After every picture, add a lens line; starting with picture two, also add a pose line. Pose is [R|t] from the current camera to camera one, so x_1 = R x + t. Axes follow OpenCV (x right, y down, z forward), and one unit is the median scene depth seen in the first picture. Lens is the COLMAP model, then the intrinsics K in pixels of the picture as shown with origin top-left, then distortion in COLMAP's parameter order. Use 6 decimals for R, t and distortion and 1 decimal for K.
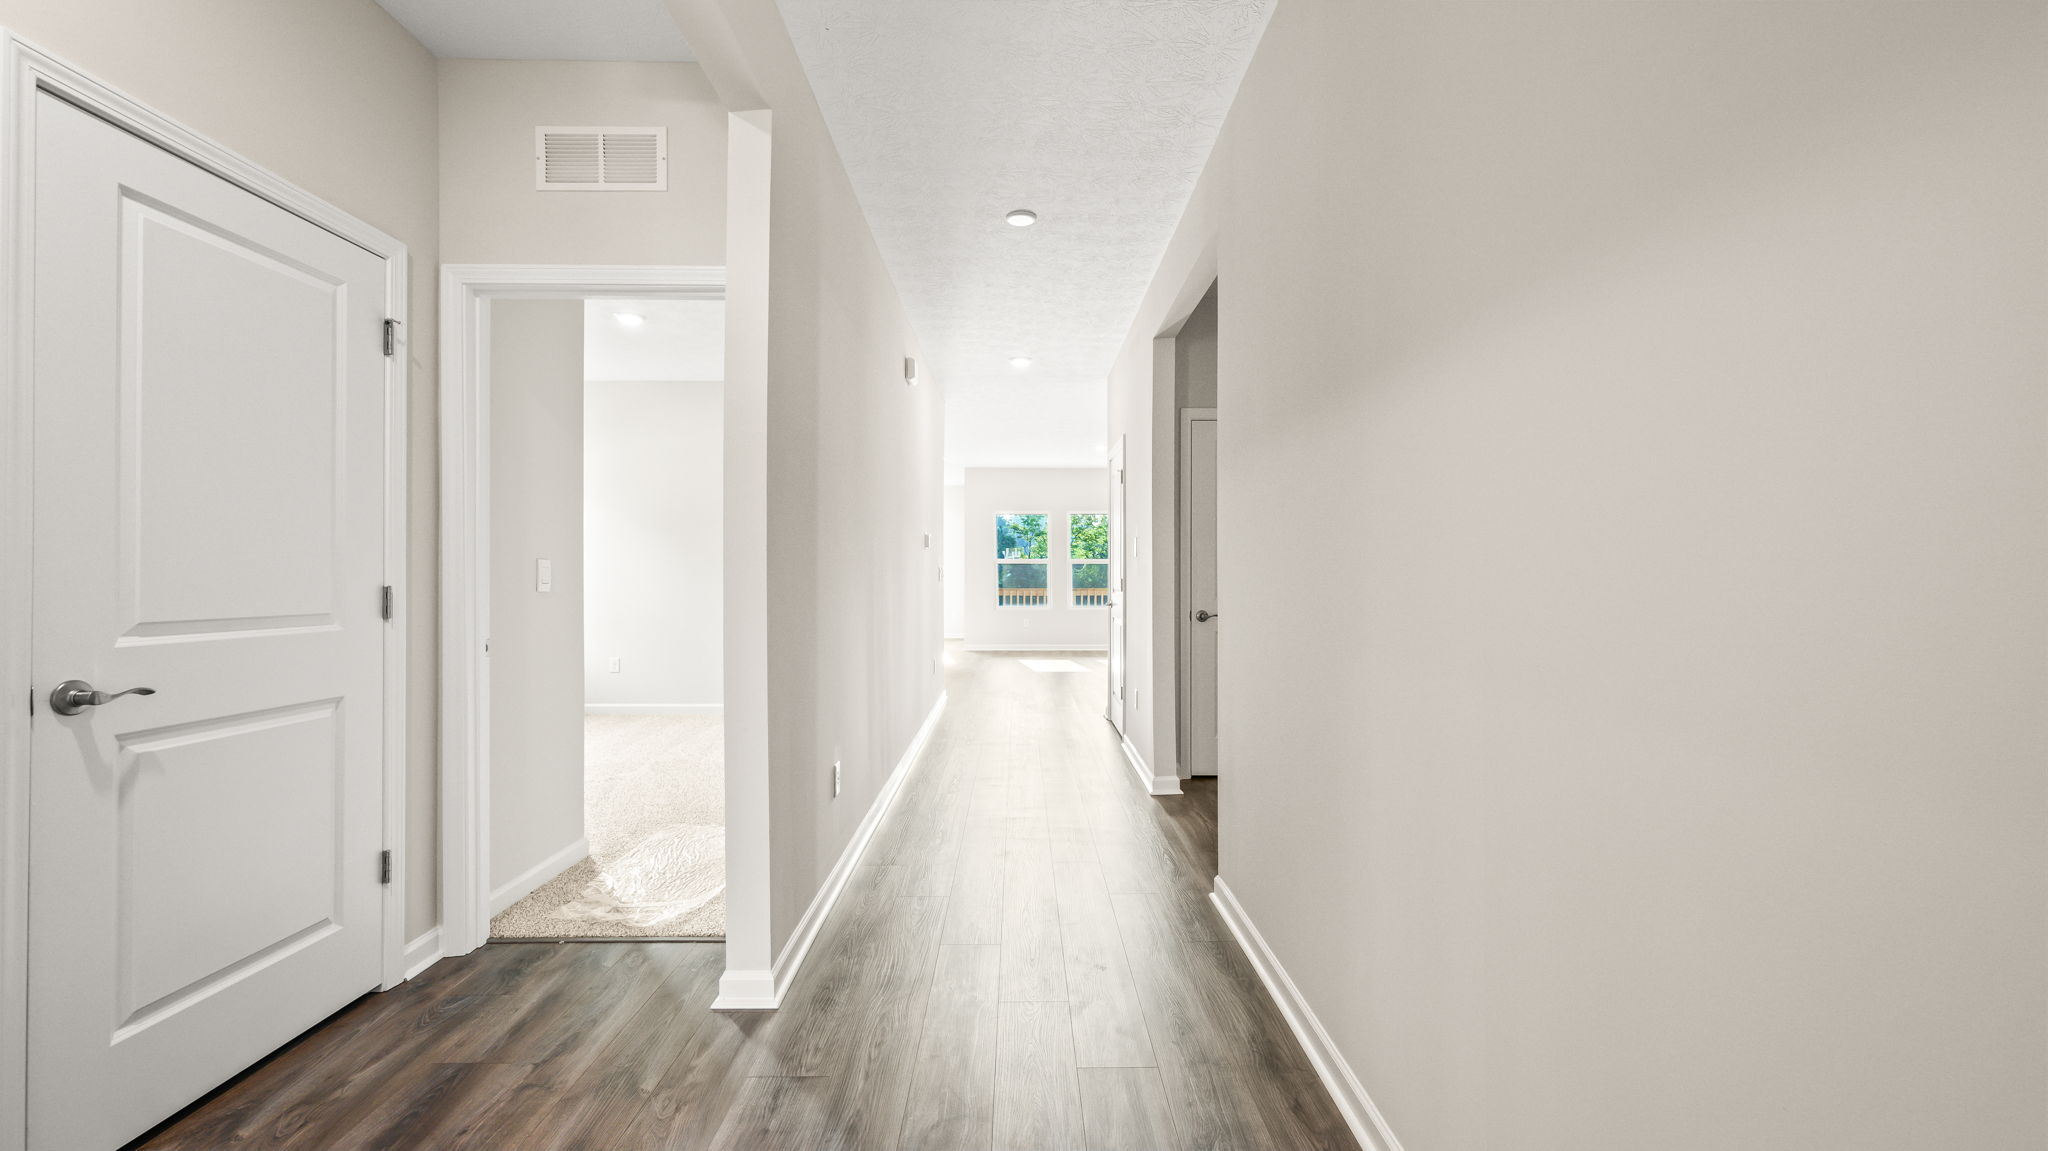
lens RADIAL K [[869.7, 0, 1023.8], [0, 869.7, 564.3], [0, 0, 1]] dist [-0.003619, -0.000084]
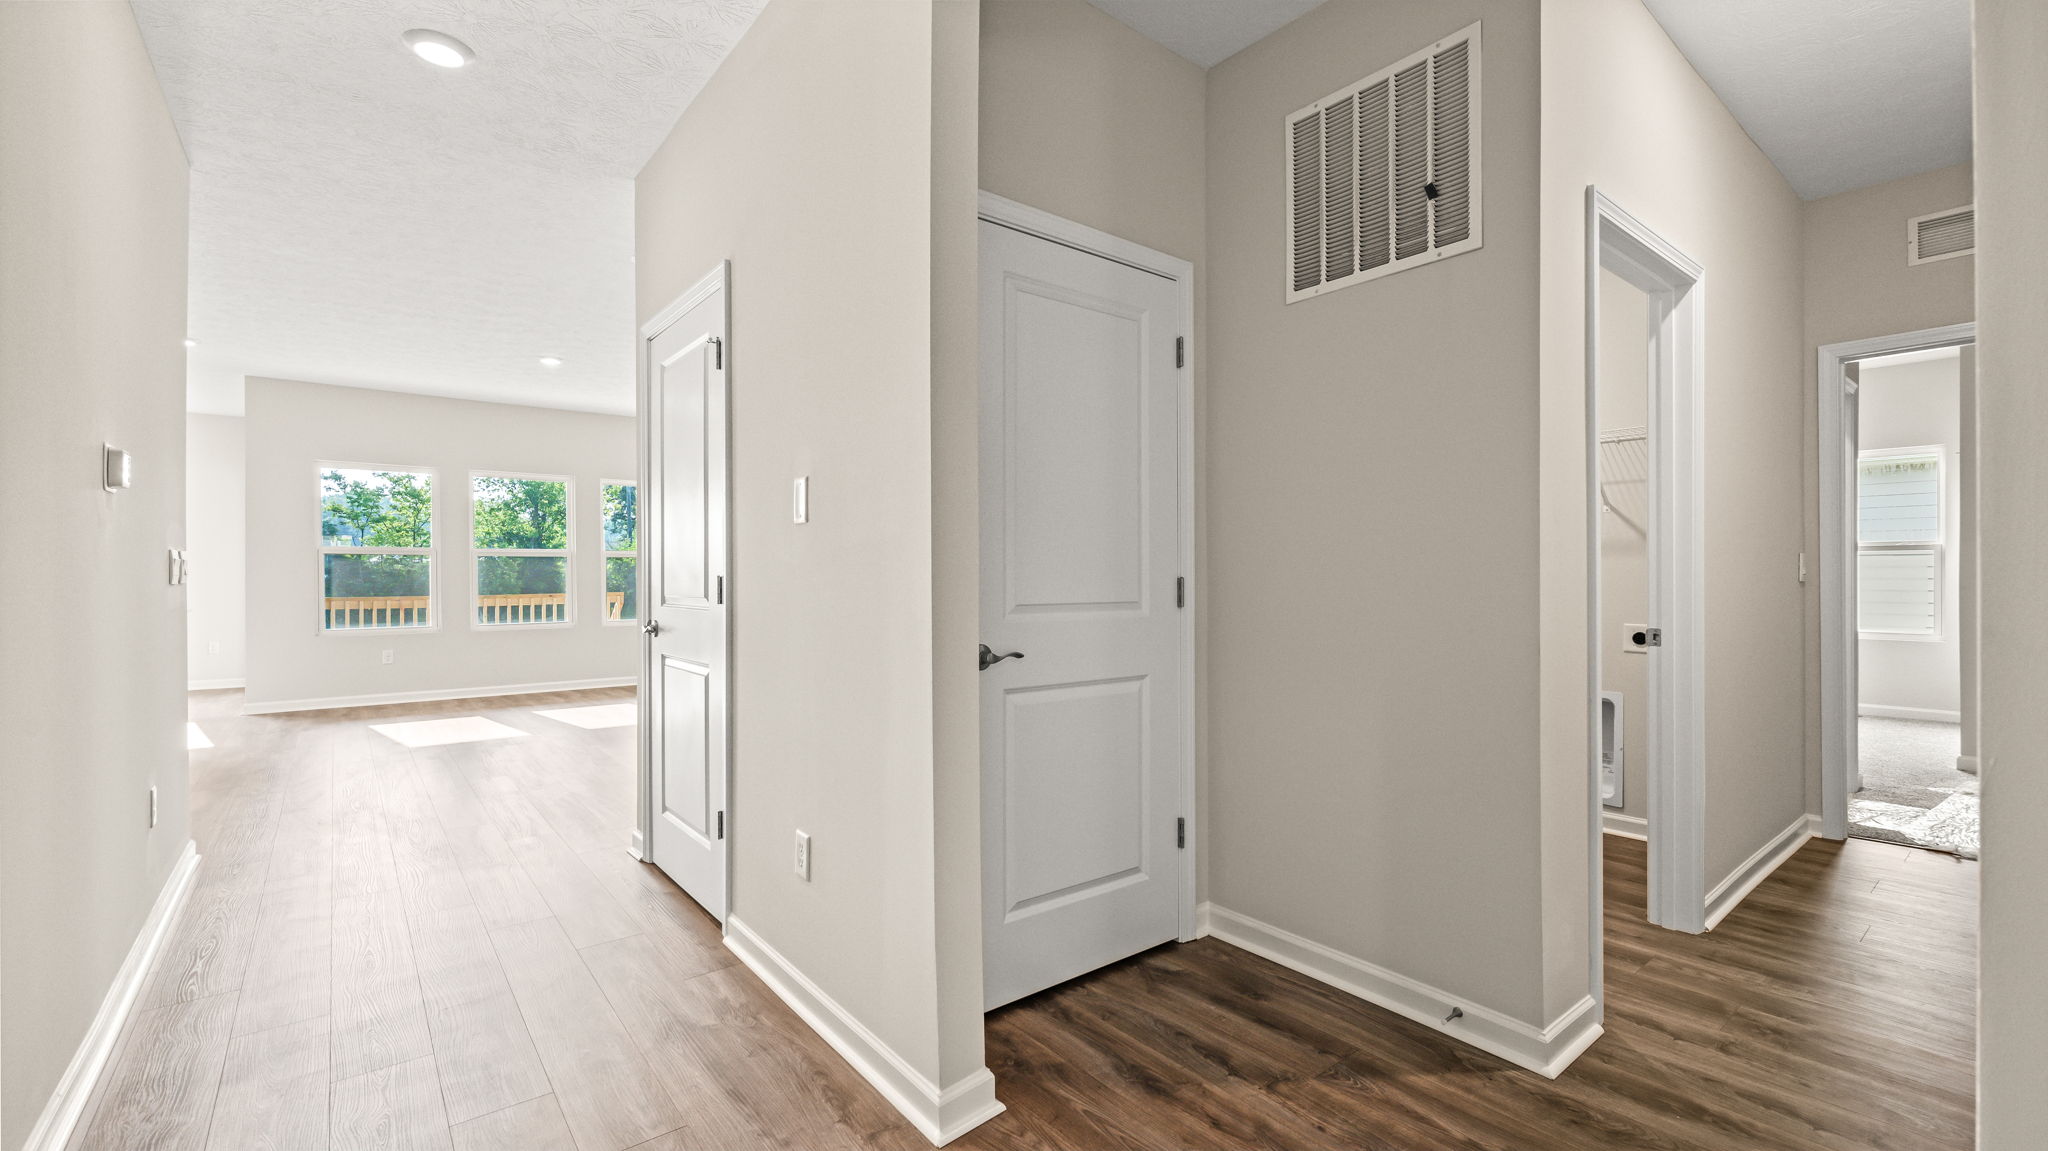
lens RADIAL K [[869.7, 0, 1028.2], [0, 869.7, 570.9], [0, 0, 1]] dist [-0.003619, -0.000084]
pose [[0.782224, -0.001836, 0.622995, -0.023232], [-0.002098, 0.999982, 0.005581, 0.006371], [-0.622994, -0.005673, 0.782206, 0.286879]]
